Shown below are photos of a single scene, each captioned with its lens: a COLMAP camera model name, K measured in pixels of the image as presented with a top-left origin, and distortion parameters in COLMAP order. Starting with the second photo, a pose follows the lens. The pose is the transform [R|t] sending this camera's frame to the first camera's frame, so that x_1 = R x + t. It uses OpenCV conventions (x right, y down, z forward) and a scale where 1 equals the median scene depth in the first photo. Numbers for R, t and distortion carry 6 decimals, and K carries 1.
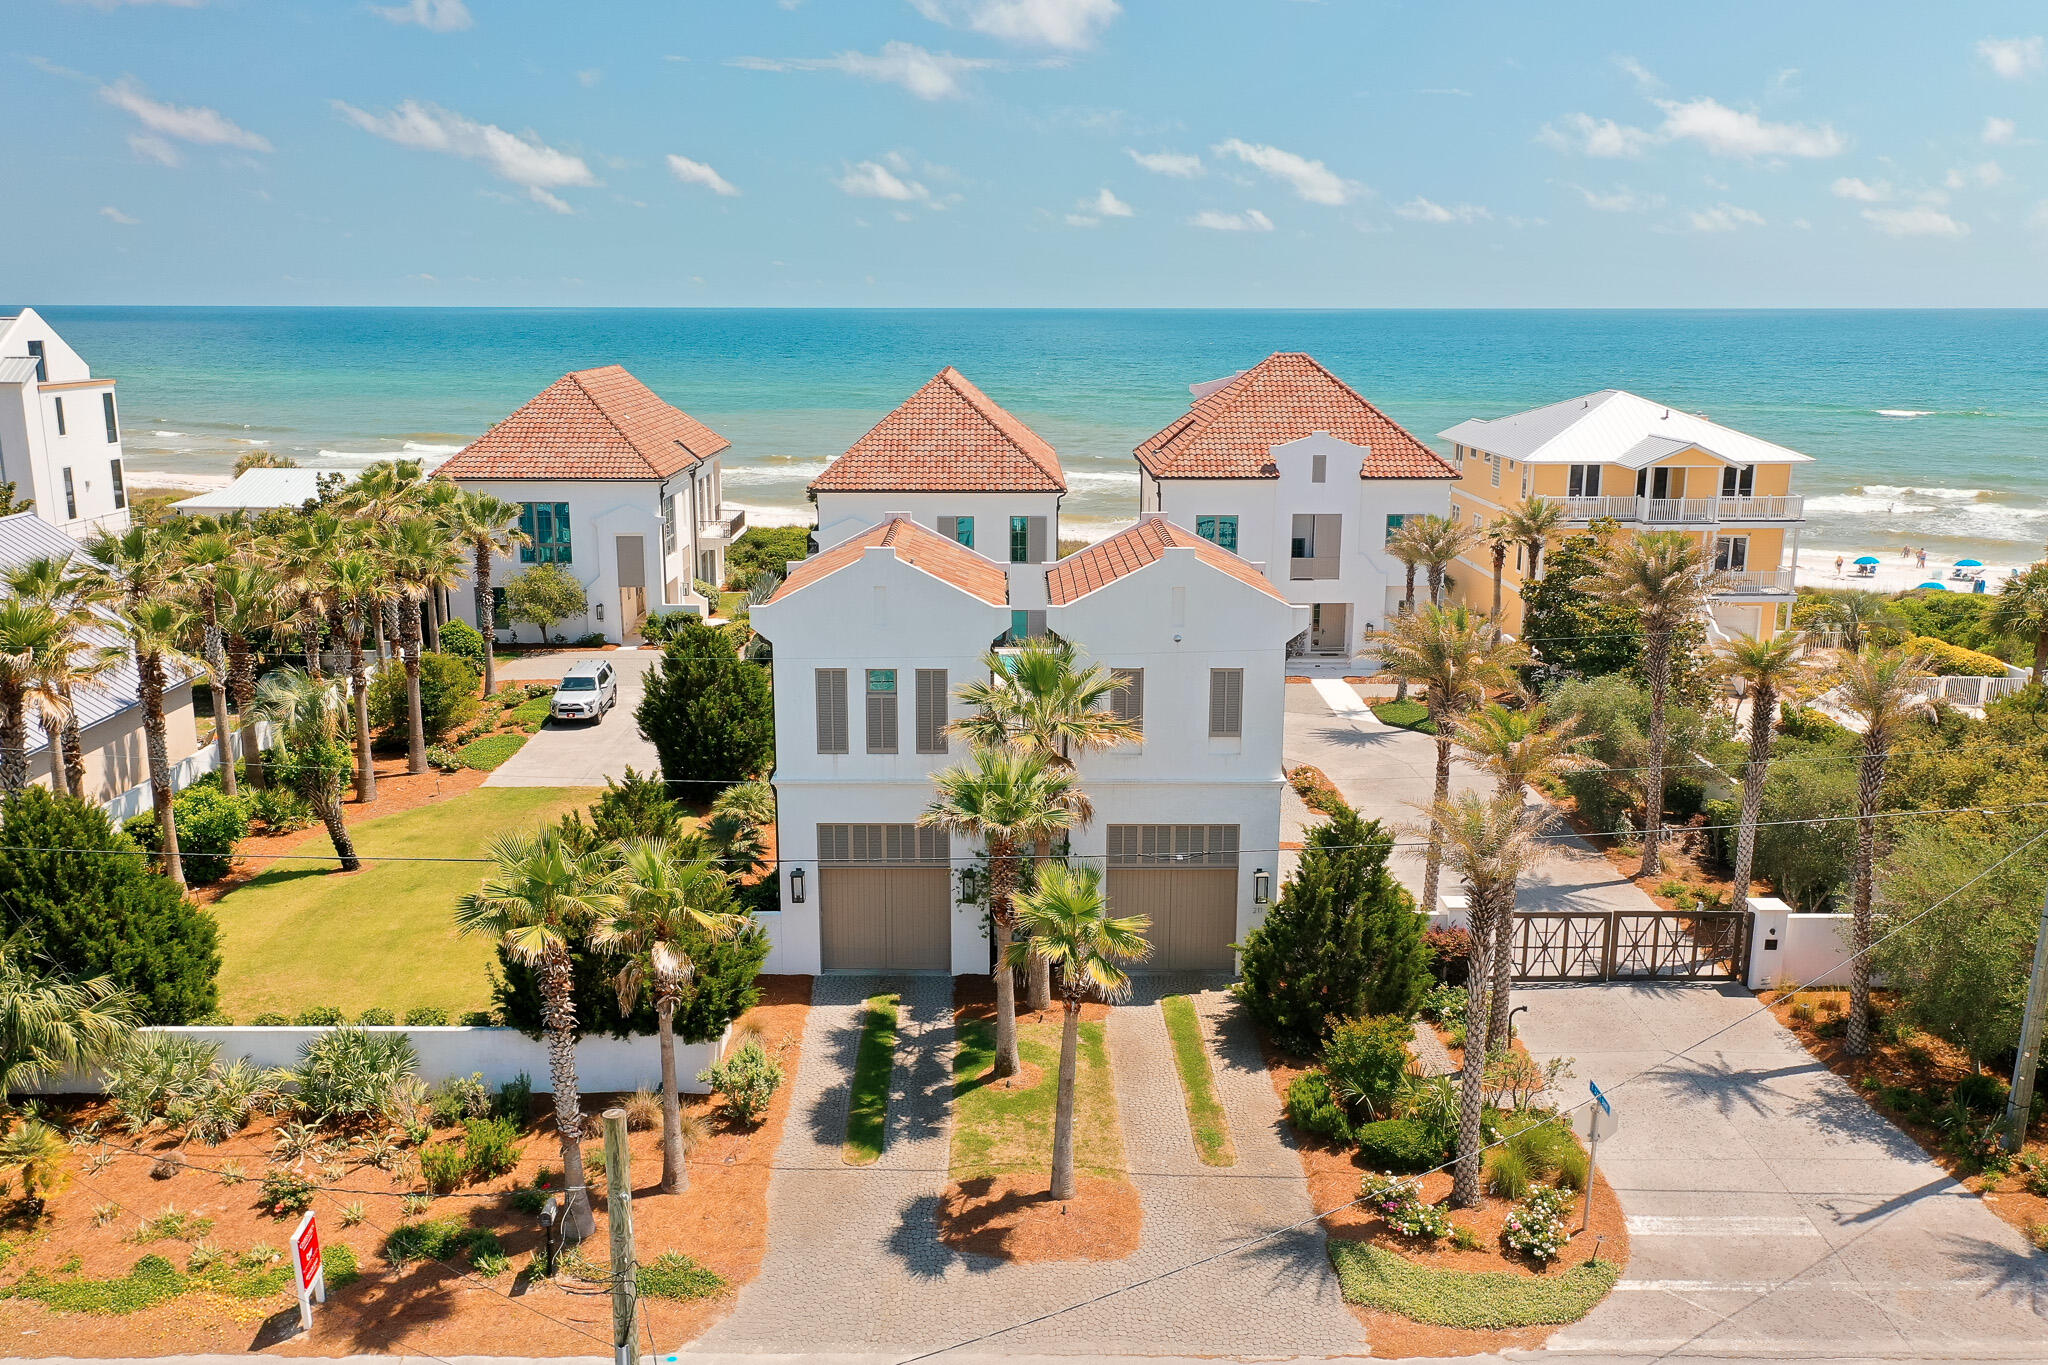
lens RADIAL K [[1633.0, 0, 1006.9], [0, 1633.0, 680.0], [0, 0, 1]] dist [0.007667, 0.014154]
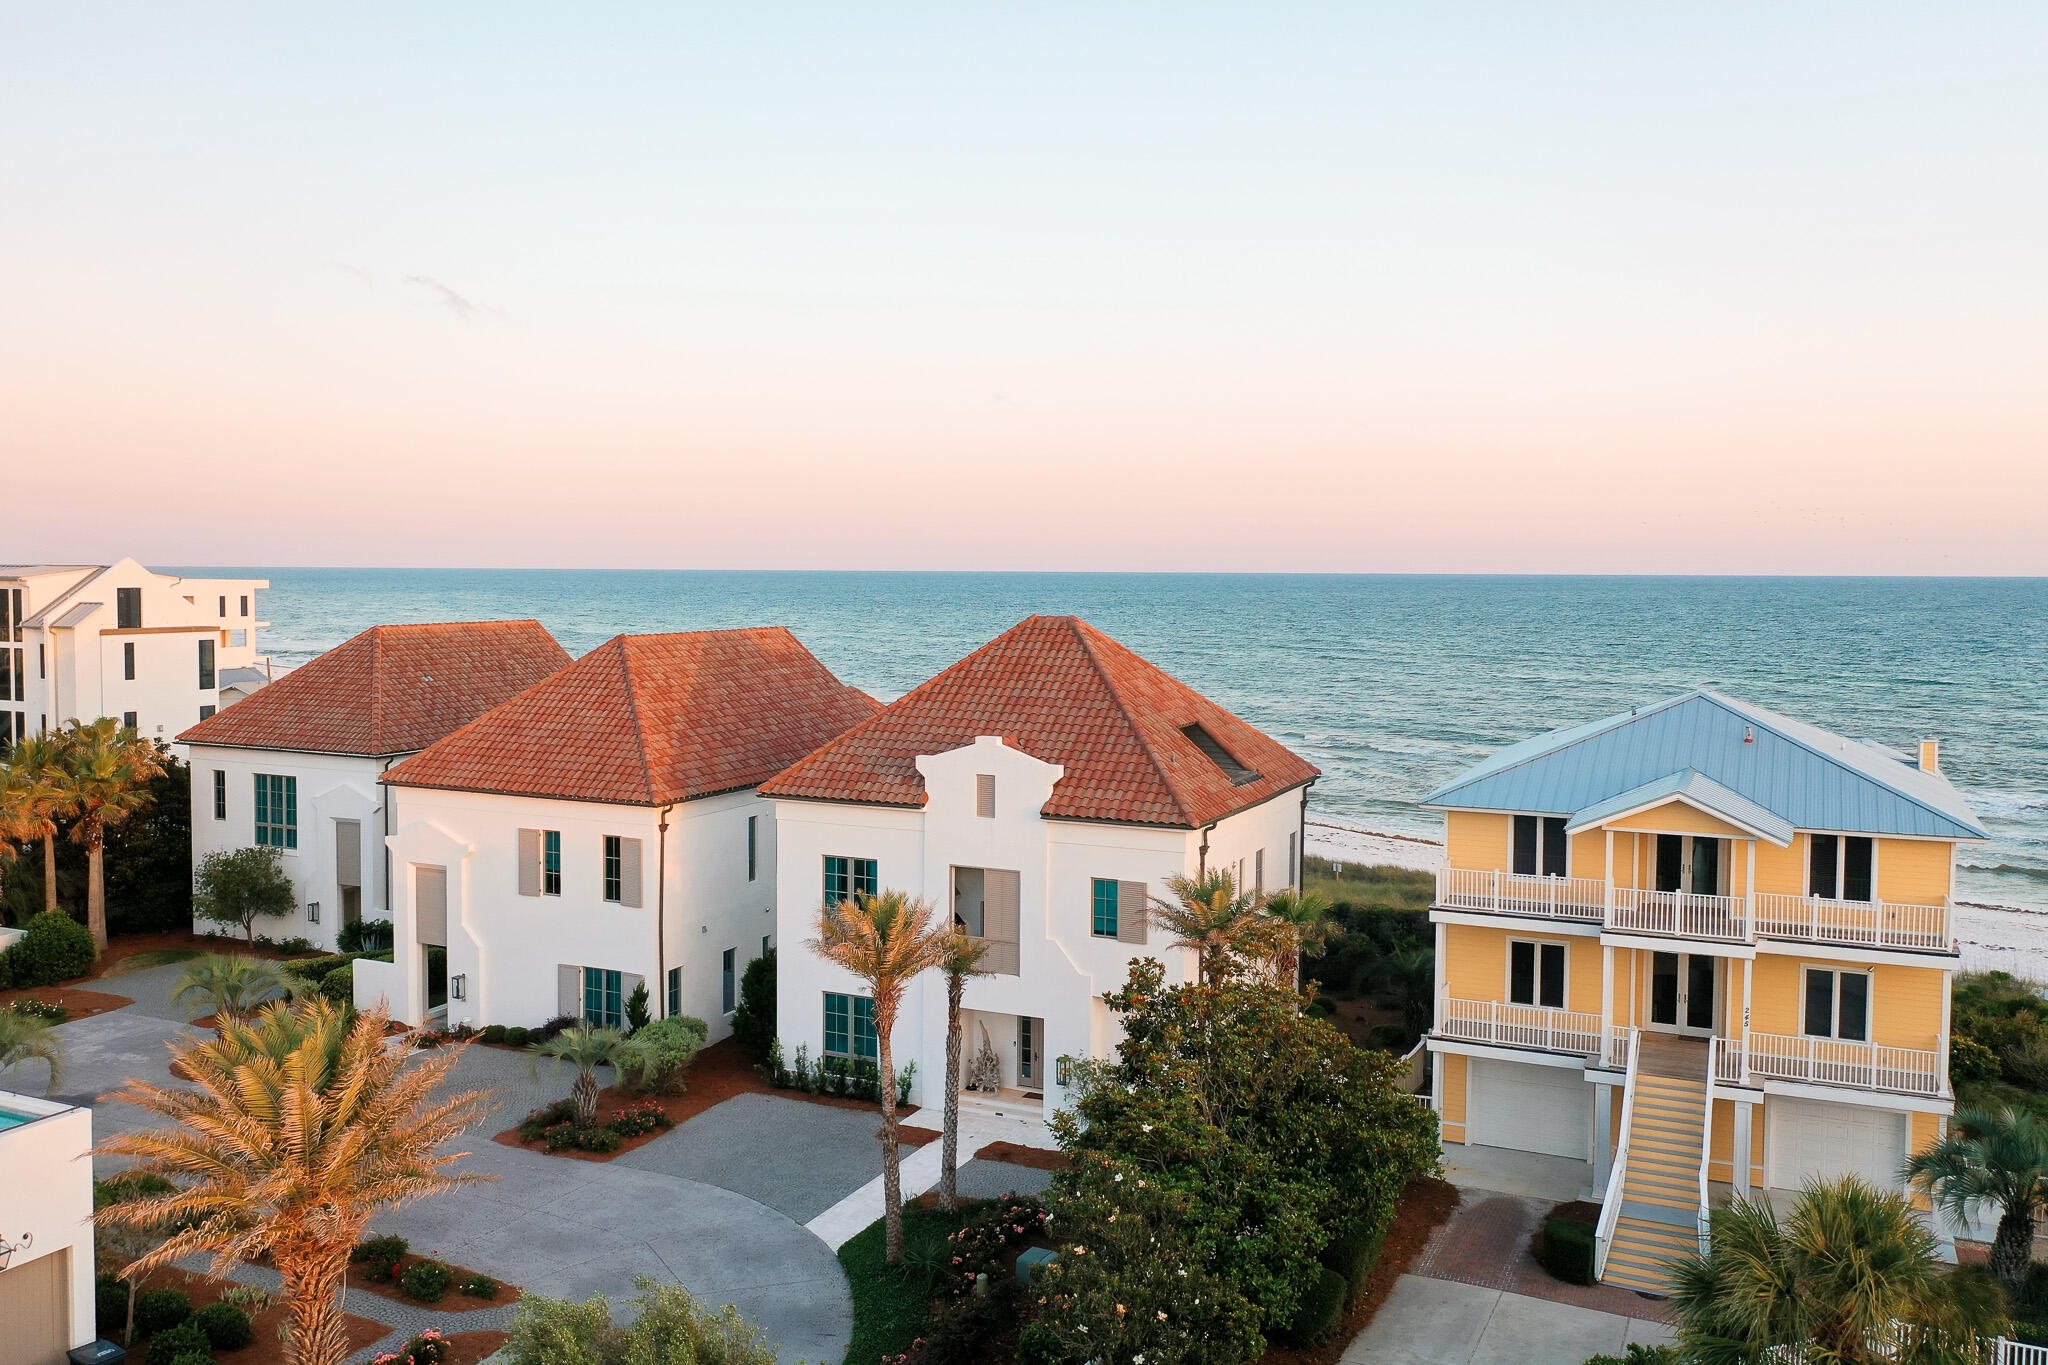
lens RADIAL K [[1633.0, 0, 1036.5], [0, 1633.0, 674.1], [0, 0, 1]] dist [0.007667, 0.014154]
pose [[0.906861, 0.034014, -0.420056, 0.468634], [-0.104536, 0.983742, -0.146024, -0.085765], [0.408260, 0.176335, 0.895673, 0.440708]]
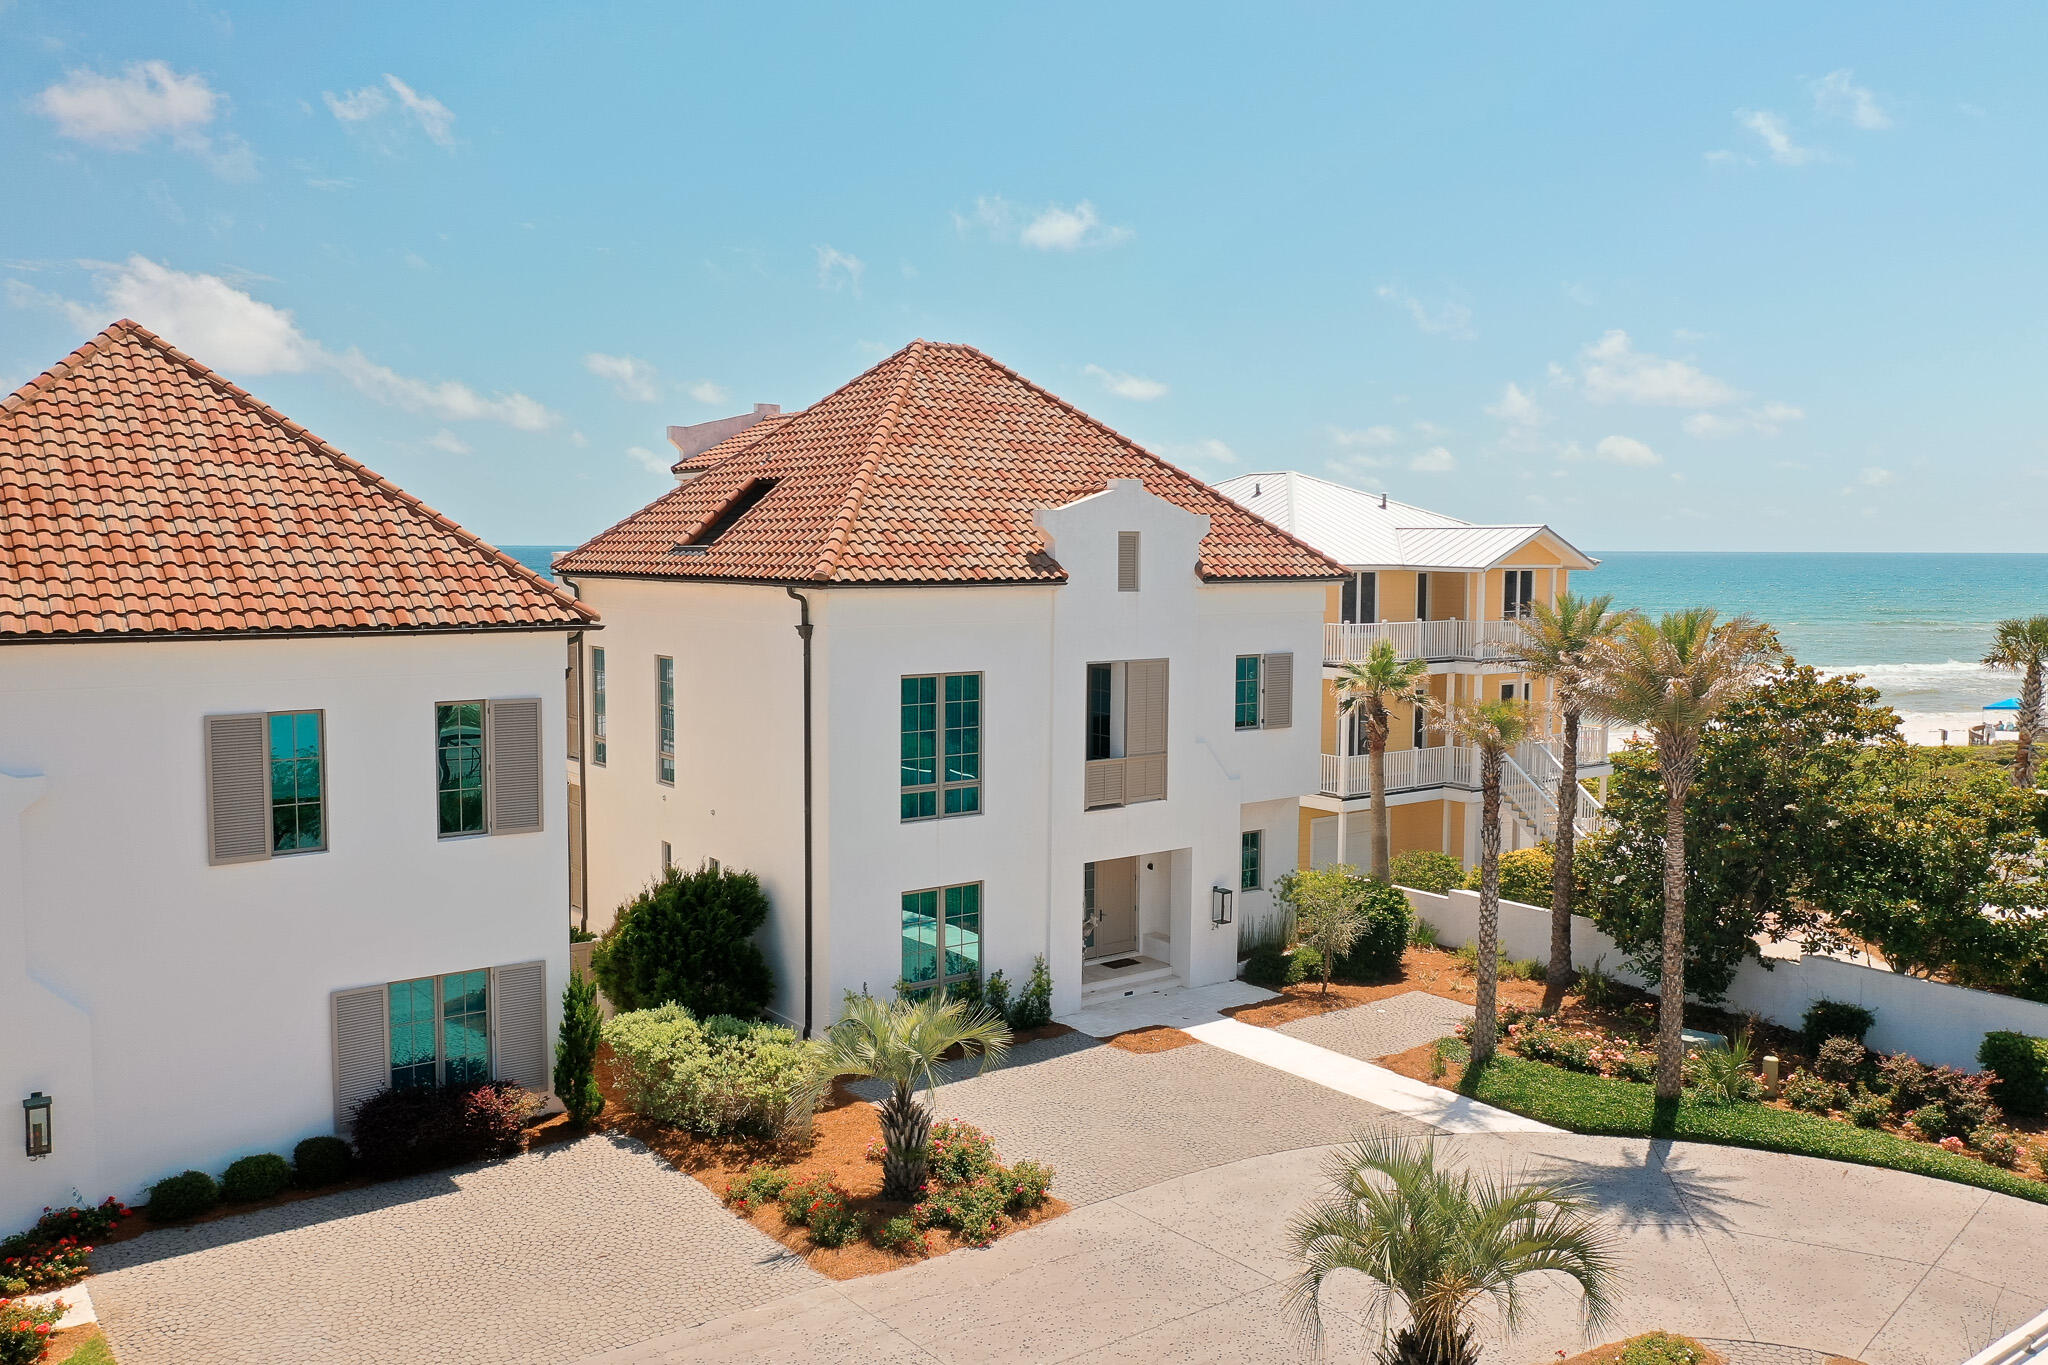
lens RADIAL K [[1633.0, 0, 1032.6], [0, 1633.0, 681.1], [0, 0, 1]] dist [0.007667, 0.014154]
pose [[0.798093, -0.046957, 0.600702, -0.105425], [0.128802, 0.987209, -0.093956, -0.056893], [-0.588607, 0.152357, 0.793933, 0.658500]]
